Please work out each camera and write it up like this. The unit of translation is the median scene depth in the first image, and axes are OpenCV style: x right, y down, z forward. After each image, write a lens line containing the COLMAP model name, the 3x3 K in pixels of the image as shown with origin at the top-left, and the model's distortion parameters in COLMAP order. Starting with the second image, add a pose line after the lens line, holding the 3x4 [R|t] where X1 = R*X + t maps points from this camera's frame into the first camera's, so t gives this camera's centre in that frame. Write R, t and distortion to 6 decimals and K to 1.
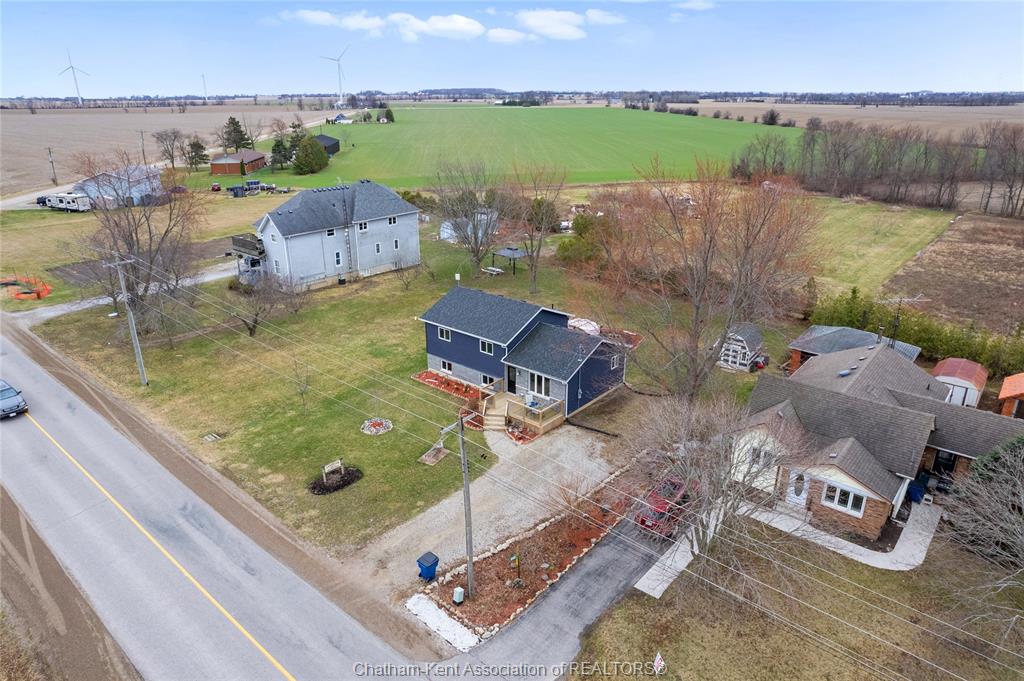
lens RADIAL K [[649.8, 0, 519.2], [0, 649.8, 342.0], [0, 0, 1]] dist [-0.079969, 0.069992]
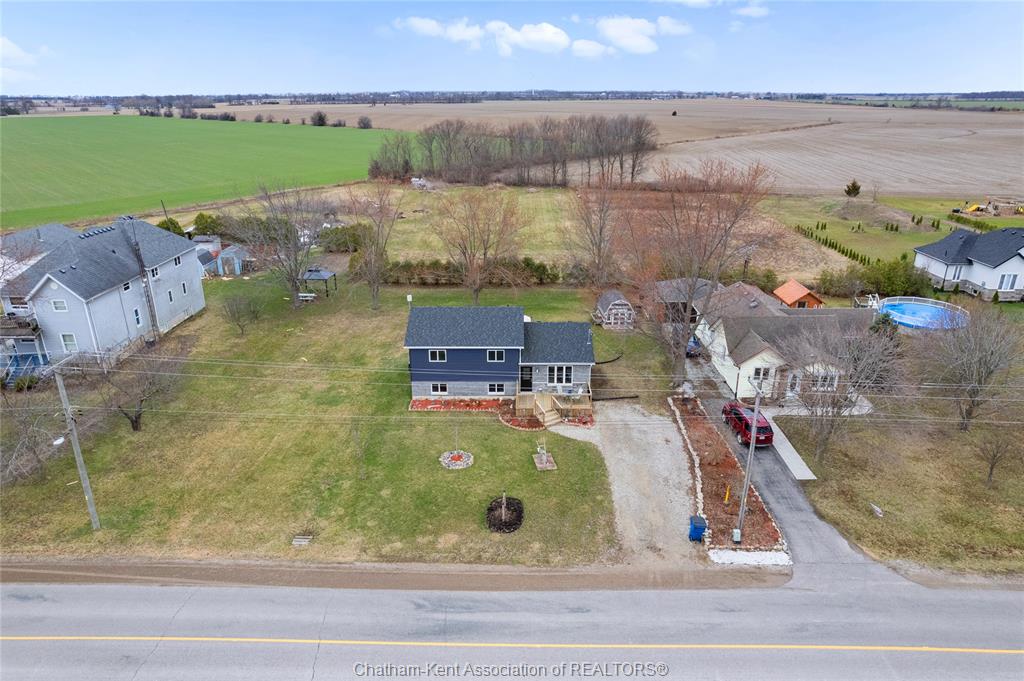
lens RADIAL K [[649.8, 0, 519.2], [0, 649.8, 342.0], [0, 0, 1]] dist [-0.079969, 0.069992]
pose [[0.774762, -0.230086, 0.588901, -0.587693], [0.231616, 0.969969, 0.074256, -0.075272], [-0.588301, 0.078868, 0.804787, 0.150862]]
